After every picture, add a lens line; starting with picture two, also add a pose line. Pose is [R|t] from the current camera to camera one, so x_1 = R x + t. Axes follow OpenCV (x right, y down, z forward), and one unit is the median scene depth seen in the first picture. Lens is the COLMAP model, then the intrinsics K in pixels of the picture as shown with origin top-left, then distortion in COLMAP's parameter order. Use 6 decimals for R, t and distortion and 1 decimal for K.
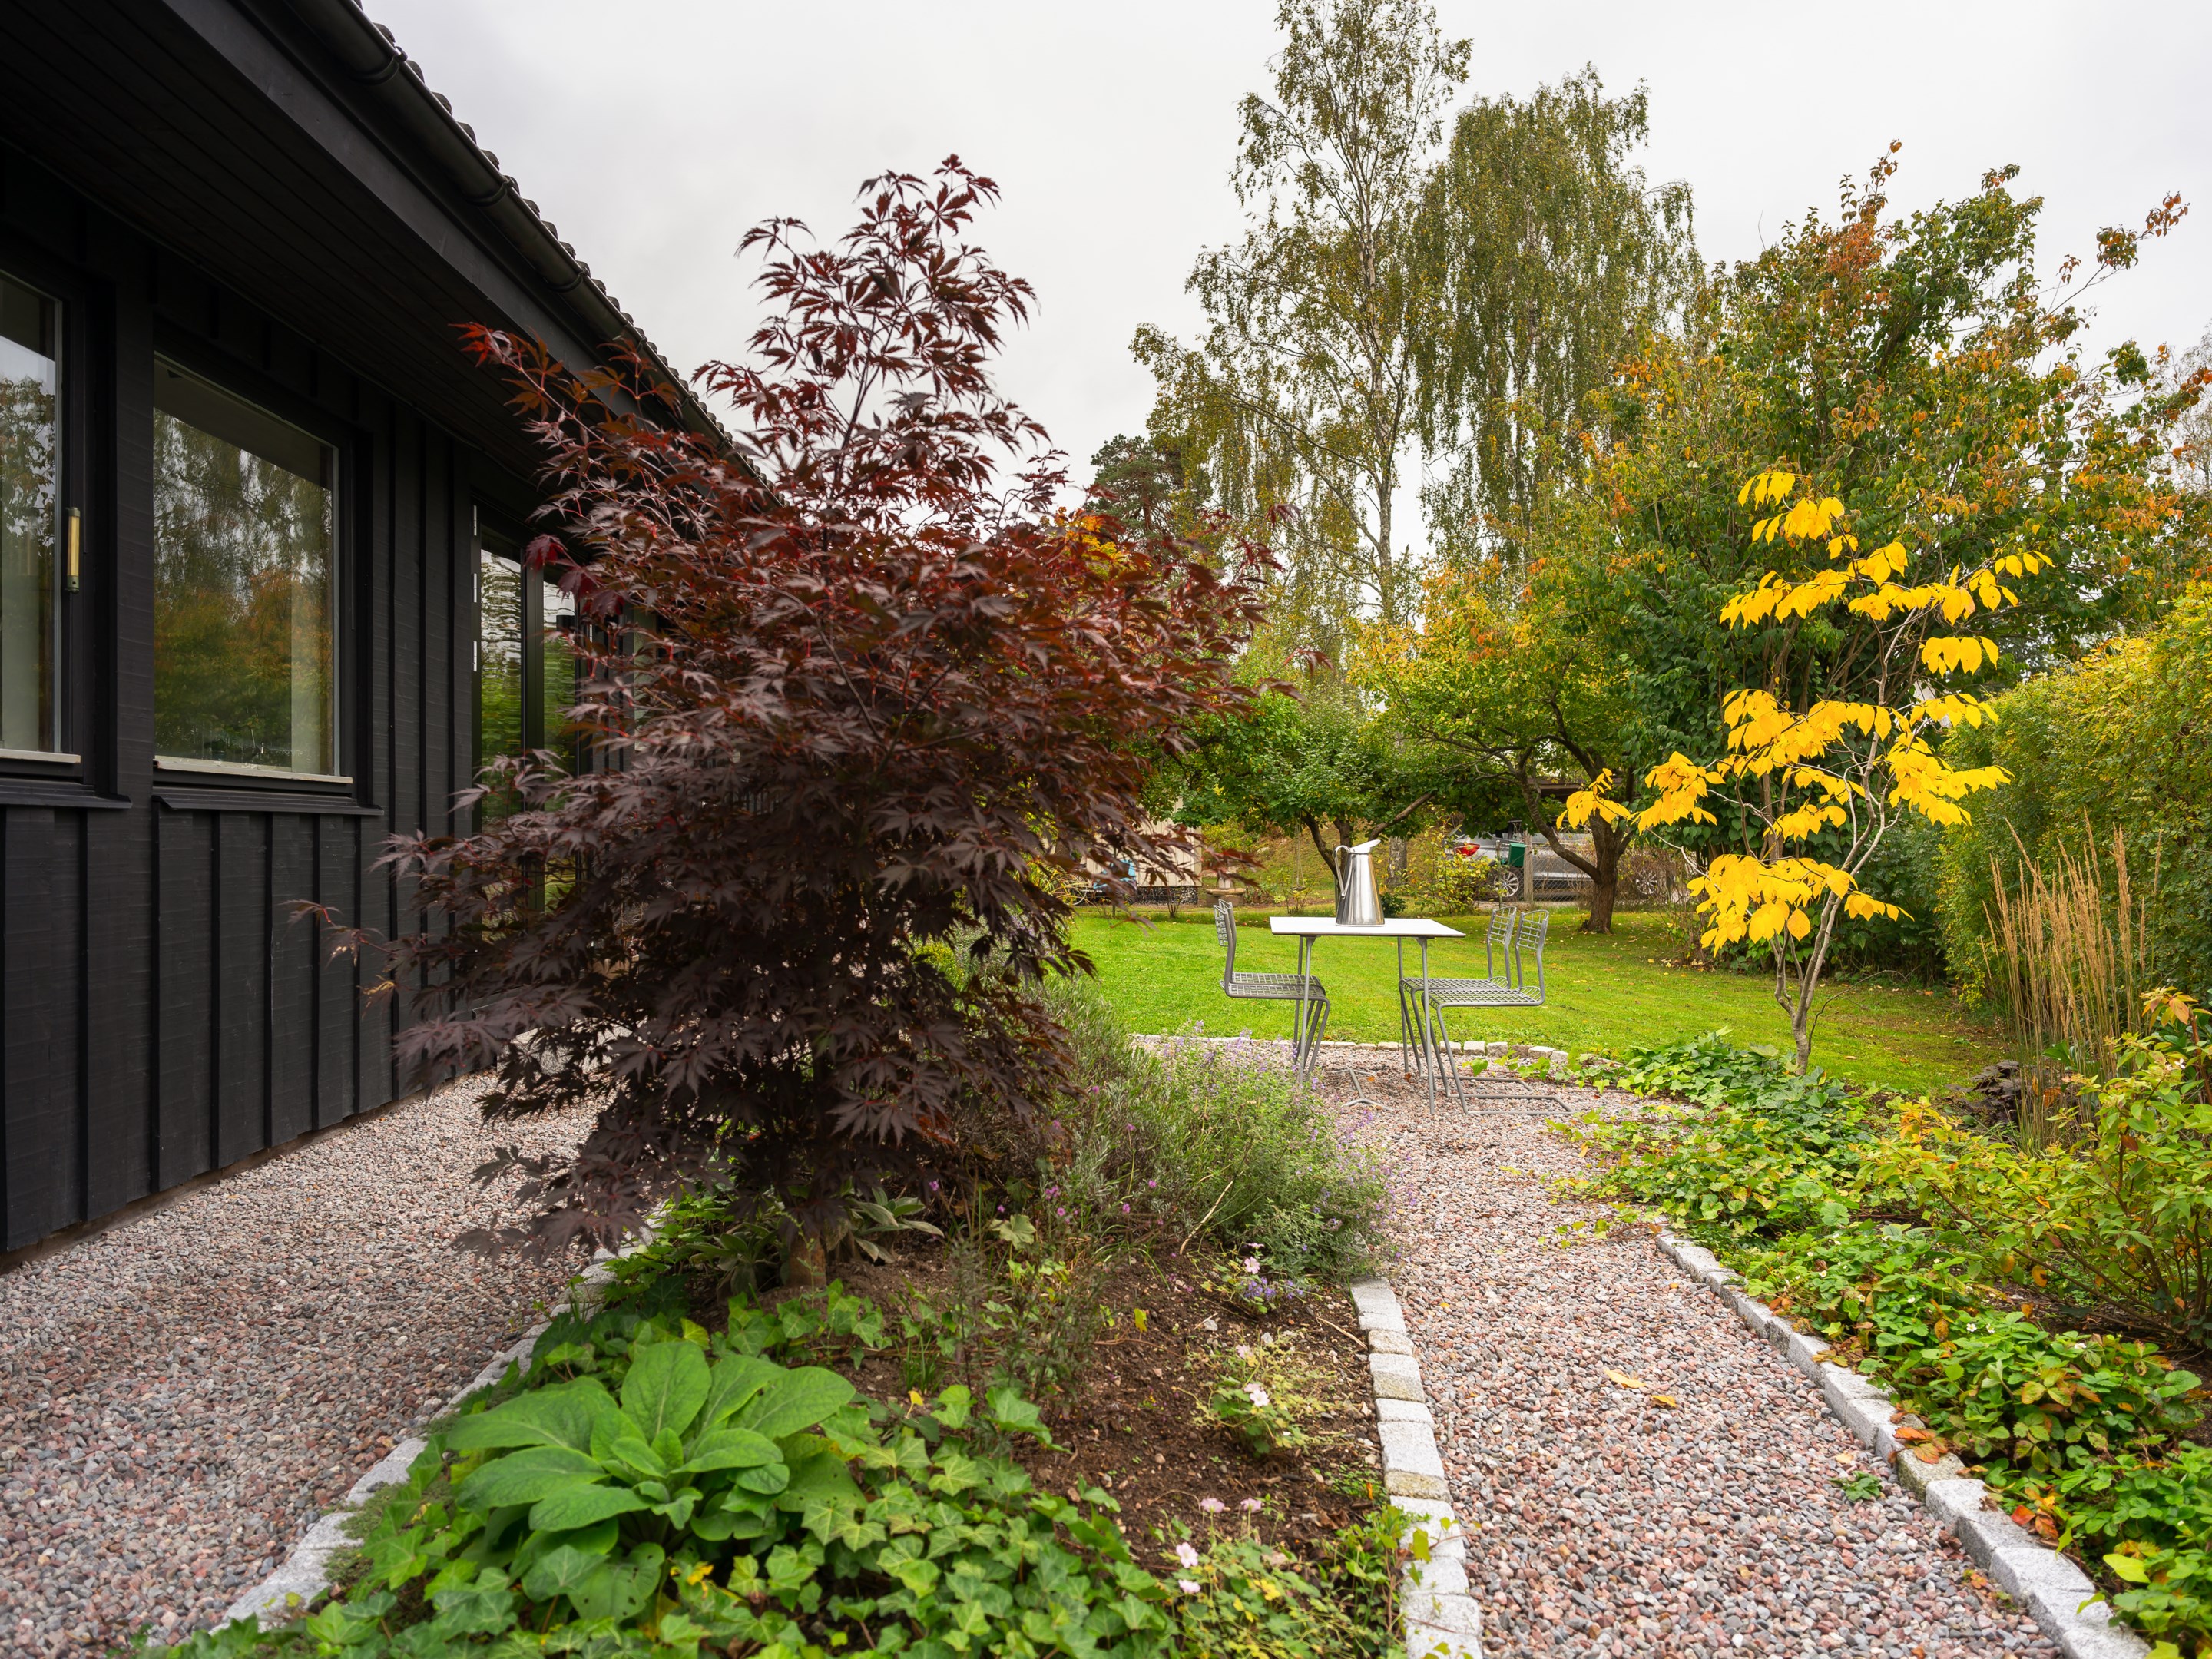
lens RADIAL K [[1398.5, 0, 1066.6], [0, 1398.5, 829.8], [0, 0, 1]] dist [-0.000883, 0.001216]
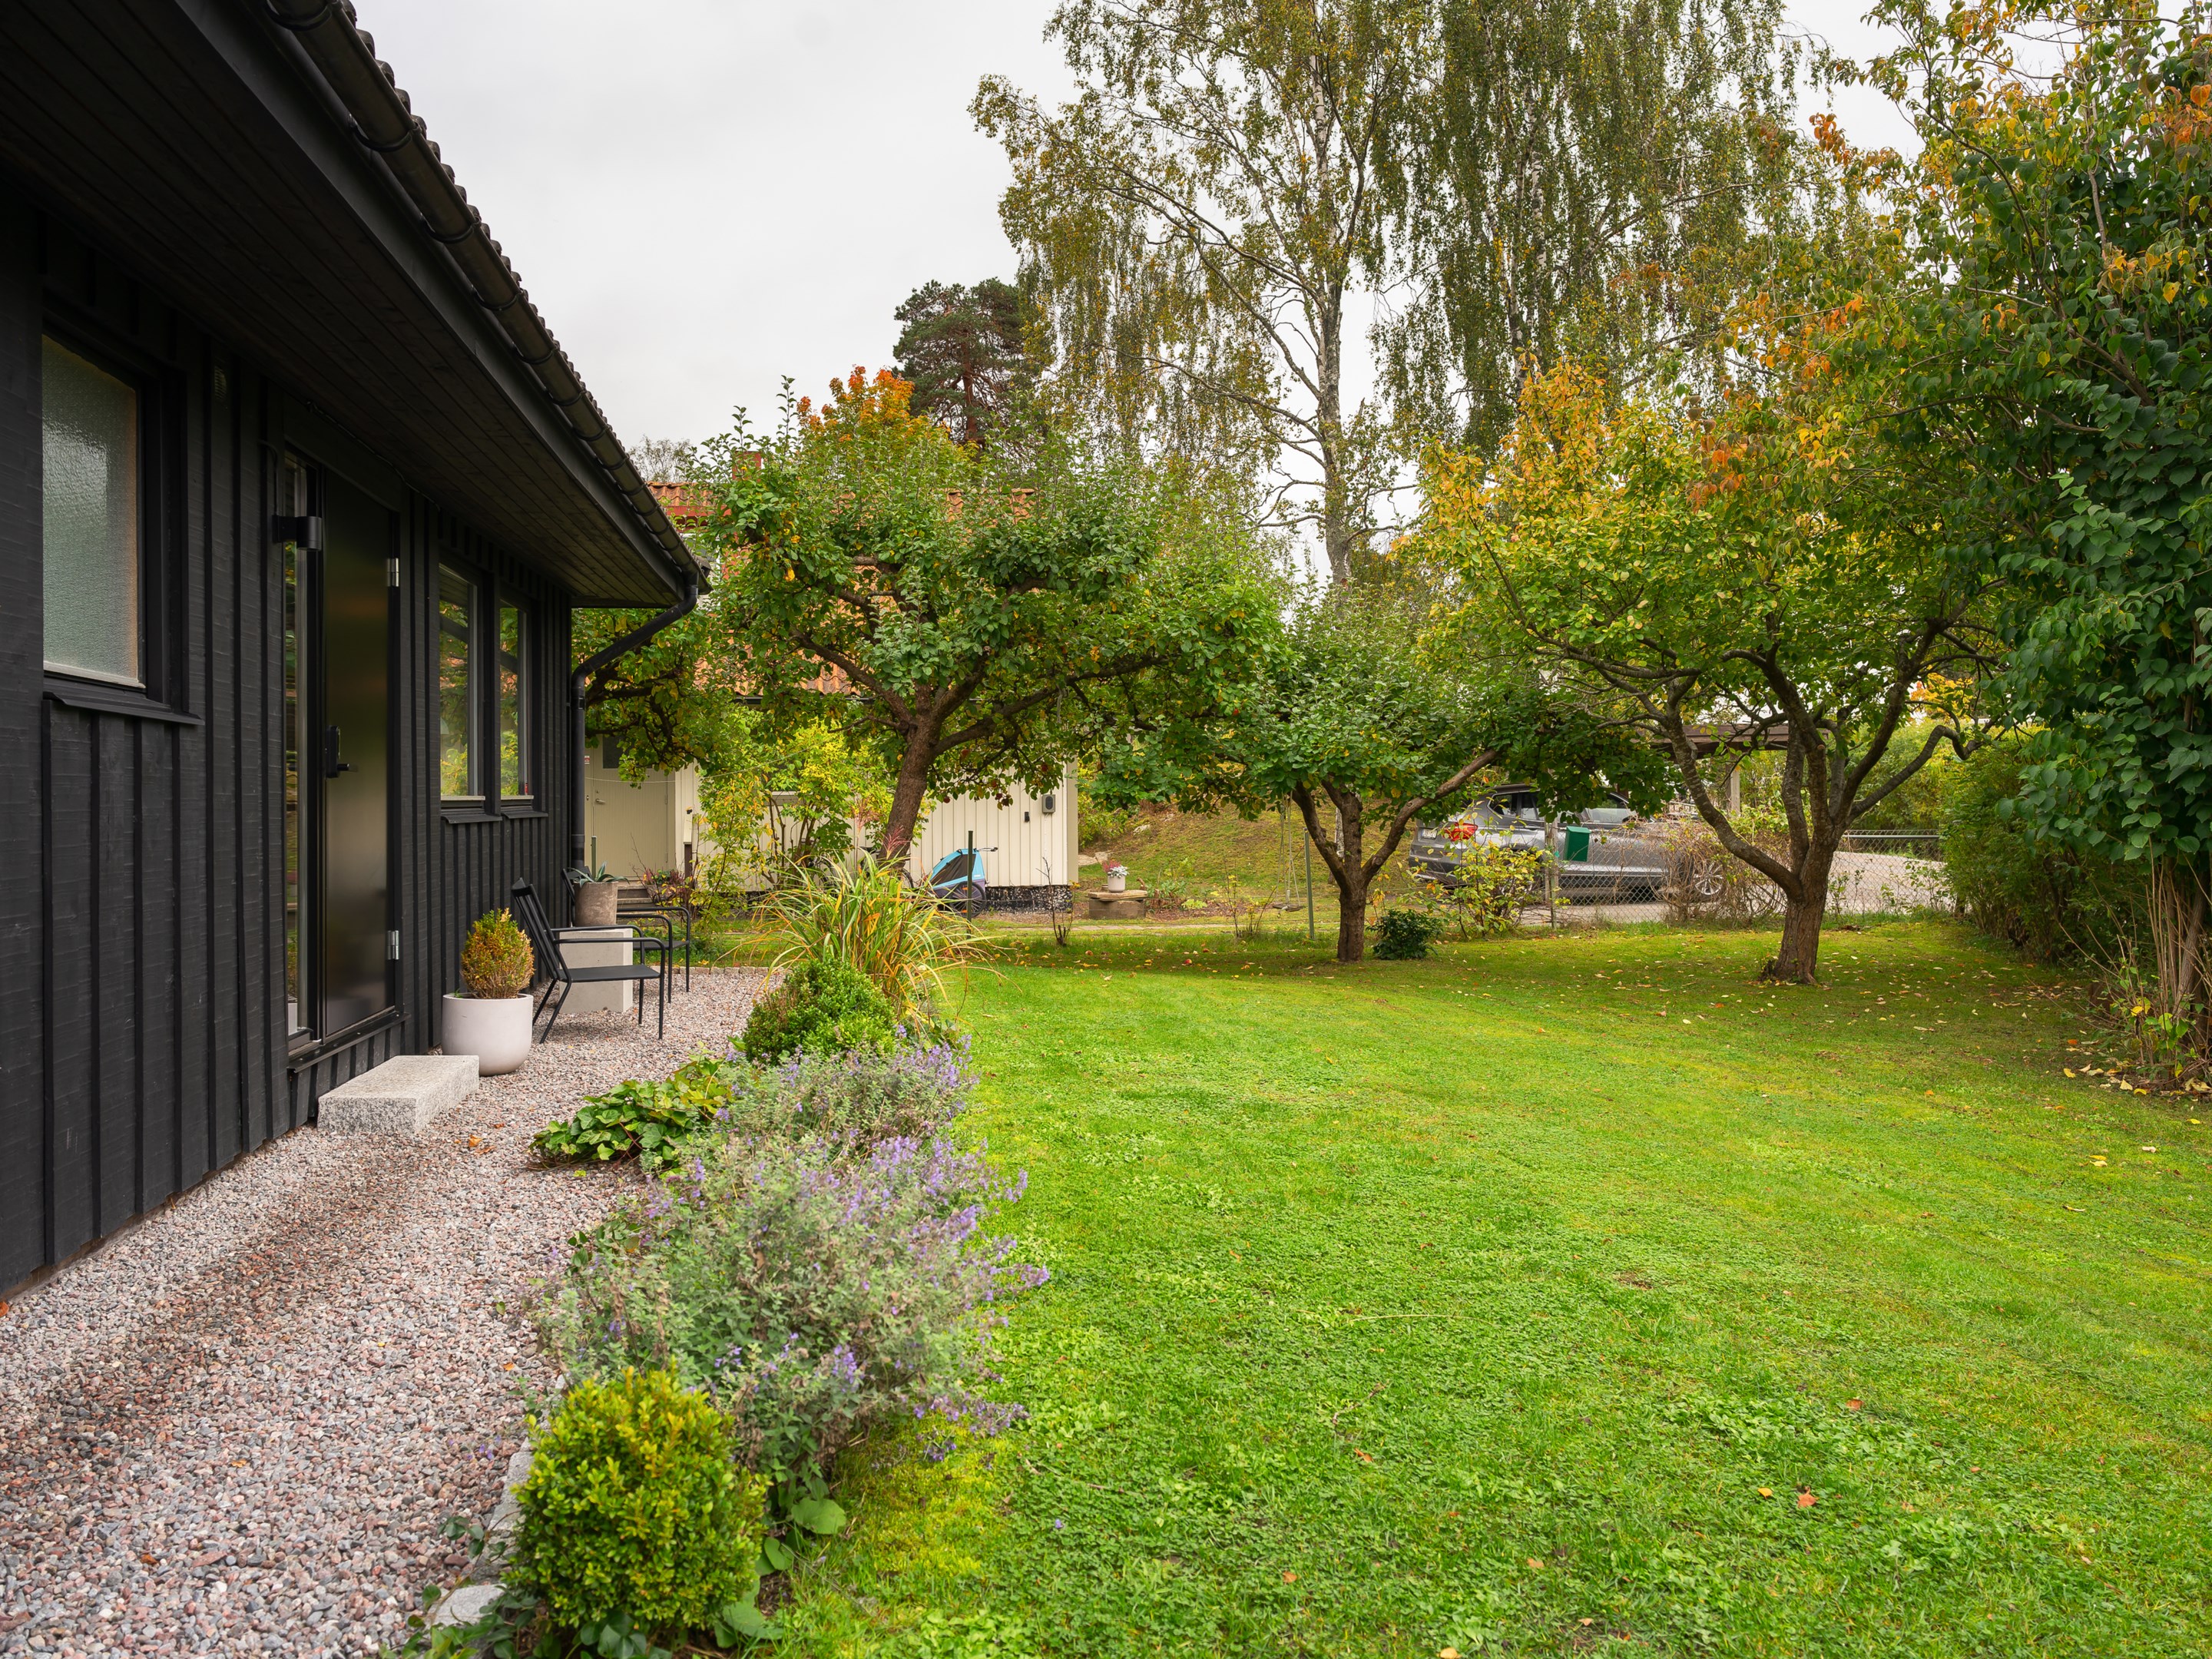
lens RADIAL K [[1511.3, 0, 964.9], [0, 1511.3, 777.1], [0, 0, 1]] dist [-0.000964, -0.000128]
pose [[0.996339, -0.000152, 0.085490, -0.043680], [0.000902, 0.999962, -0.008728, -0.012853], [-0.085485, 0.008773, 0.996301, 0.521376]]
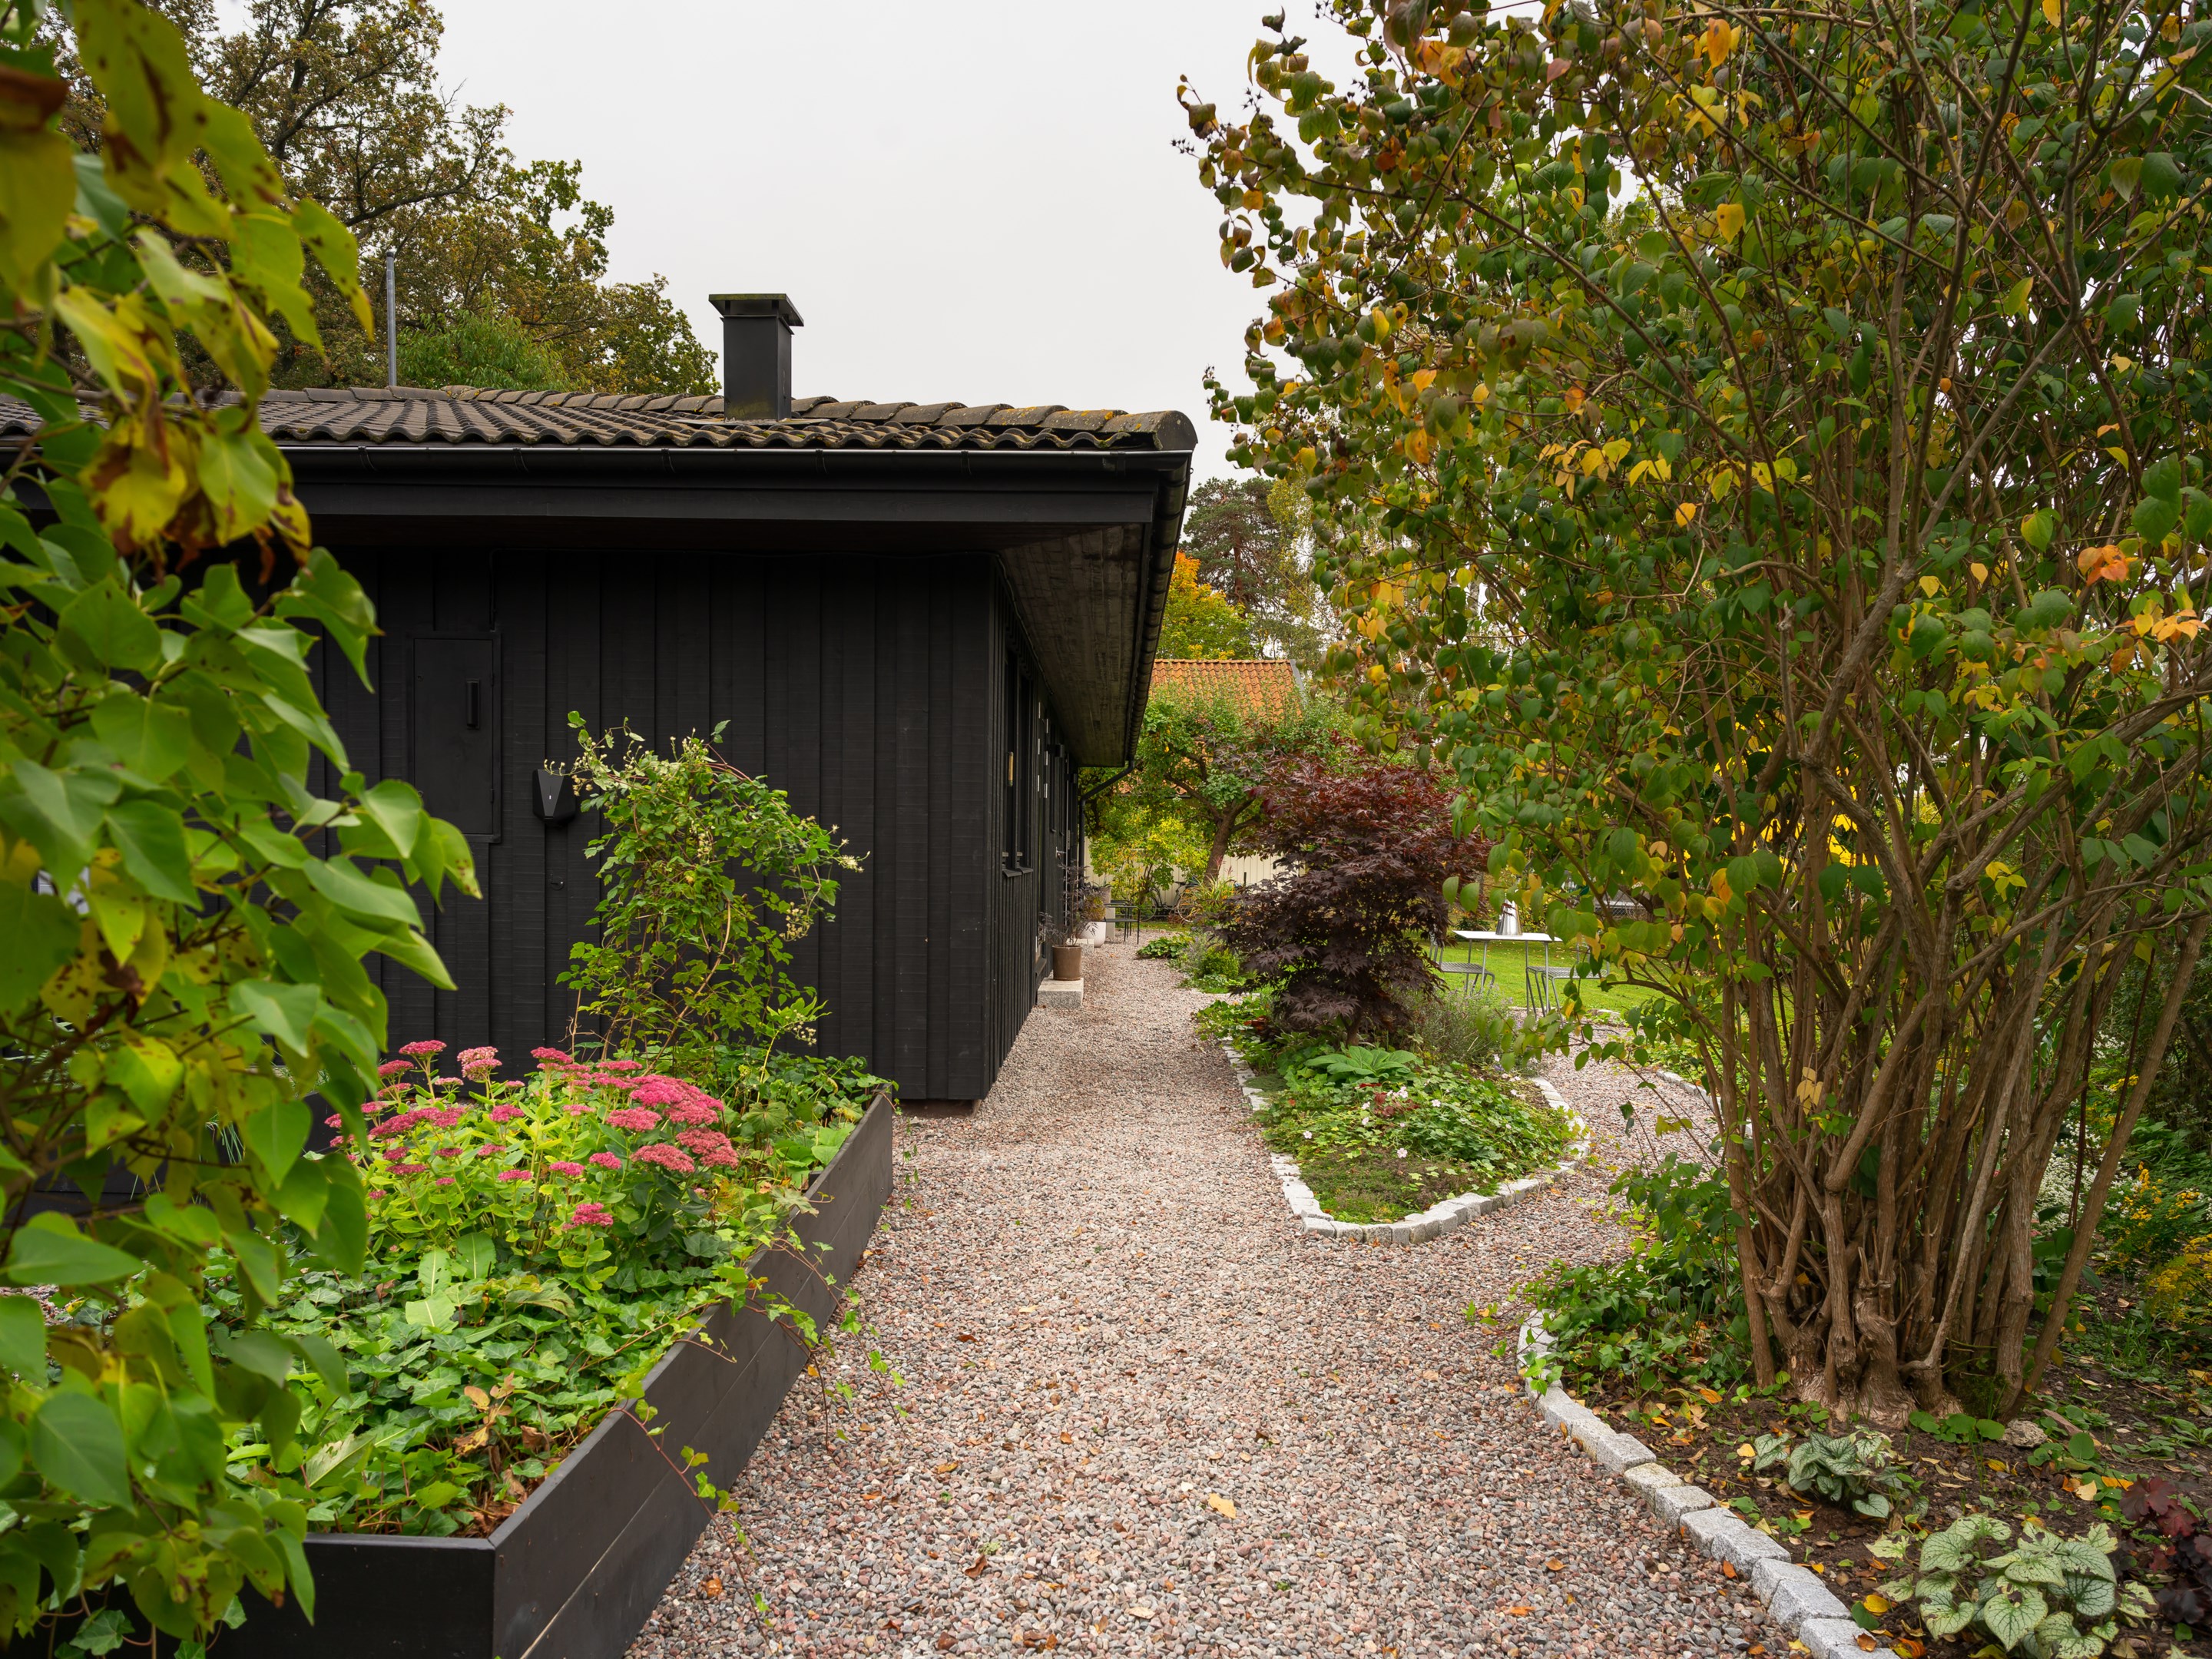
lens RADIAL K [[1572.5, 0, 1106.0], [0, 1572.5, 829.5], [0, 0, 1]] dist [0.002009, 0.000177]
pose [[0.999691, 0.014853, 0.019909, -0.181369], [-0.014729, 0.999871, -0.006332, -0.025508], [-0.020000, 0.006037, 0.999782, -0.527656]]
